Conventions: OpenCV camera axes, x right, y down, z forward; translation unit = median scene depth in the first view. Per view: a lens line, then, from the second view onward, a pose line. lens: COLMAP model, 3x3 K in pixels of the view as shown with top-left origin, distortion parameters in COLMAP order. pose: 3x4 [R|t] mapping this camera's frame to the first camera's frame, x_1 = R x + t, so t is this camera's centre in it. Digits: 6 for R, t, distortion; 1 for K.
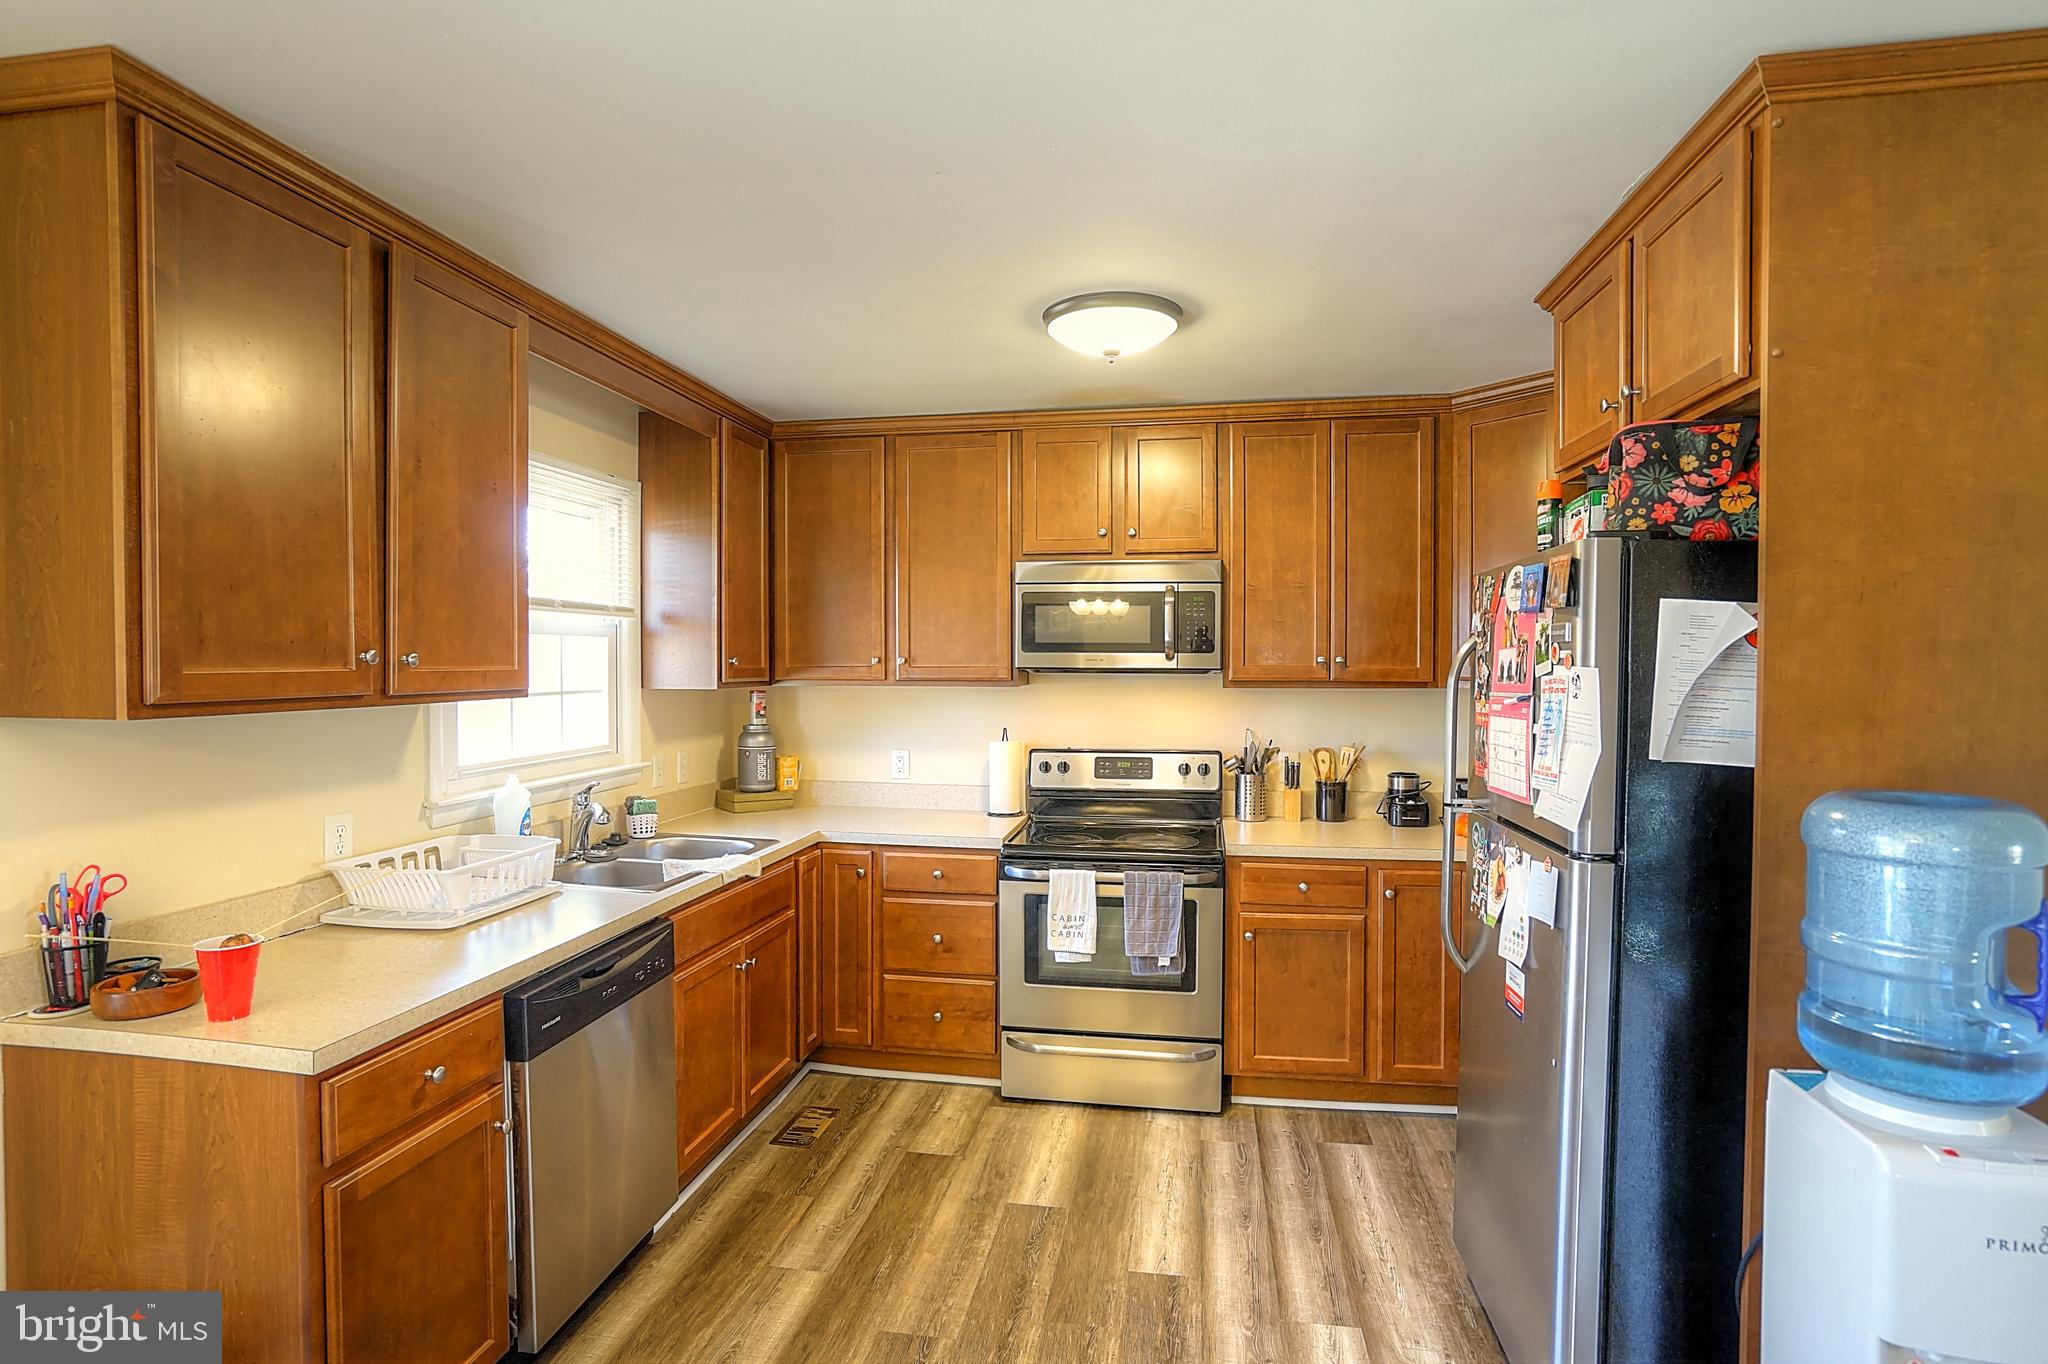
lens RADIAL K [[1009.3, 0, 1023.5], [0, 1009.3, 690.0], [0, 0, 1]] dist [-0.063235, 0.031617]
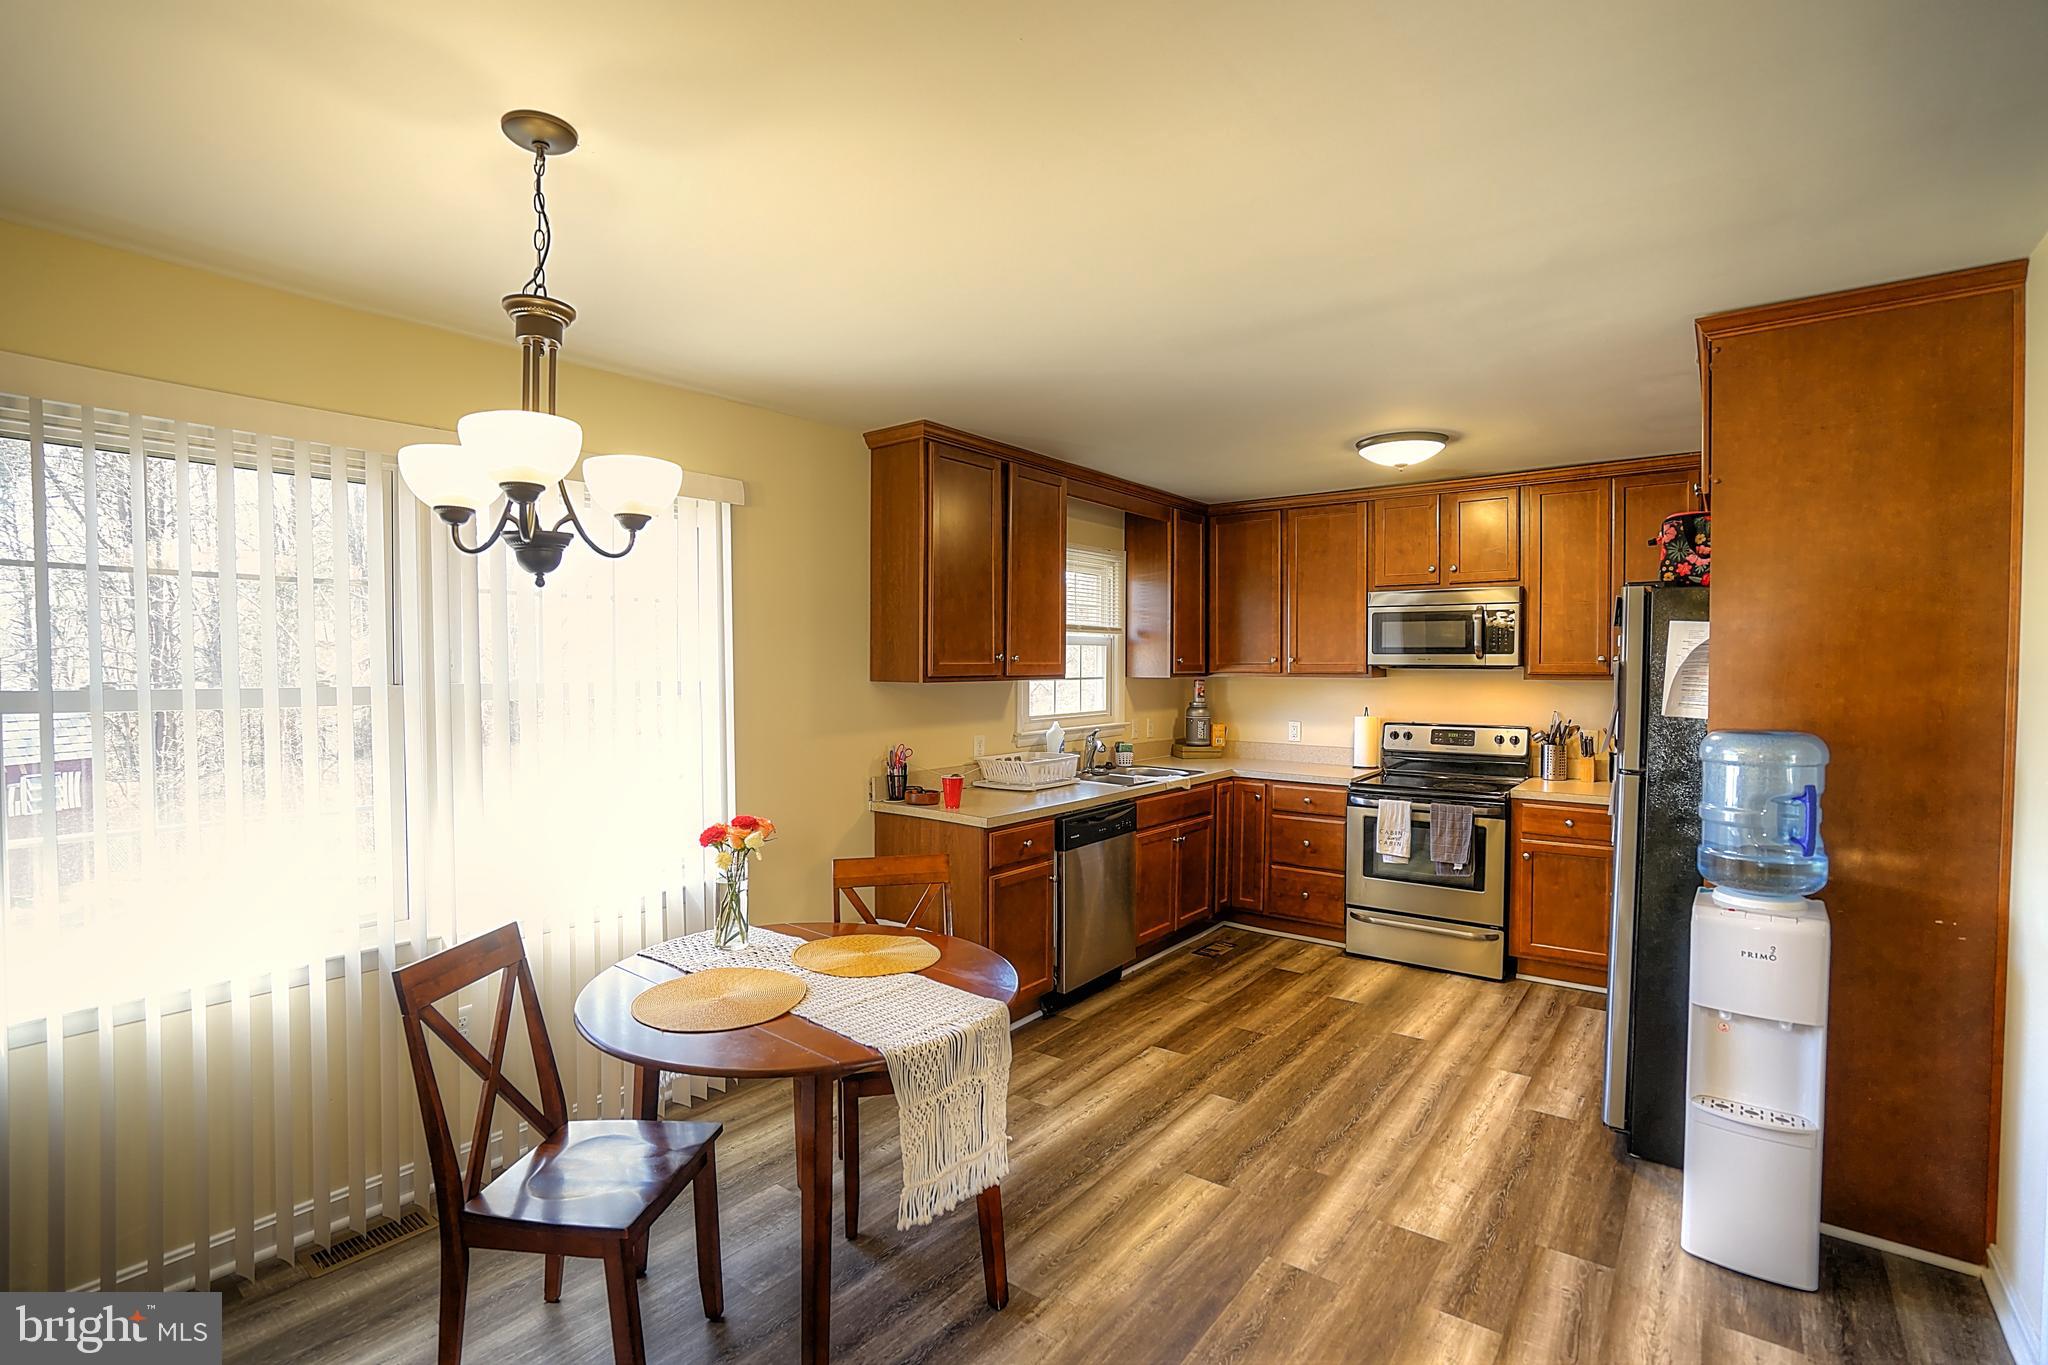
lens RADIAL K [[943.9, 0, 1022.3], [0, 943.9, 689.5], [0, 0, 1]] dist [-0.063246, 0.026136]
pose [[0.883313, 0.012237, -0.468625, 0.207915], [-0.012274, 0.999920, 0.002975, 0.017766], [0.468624, 0.003124, 0.883392, -0.478441]]
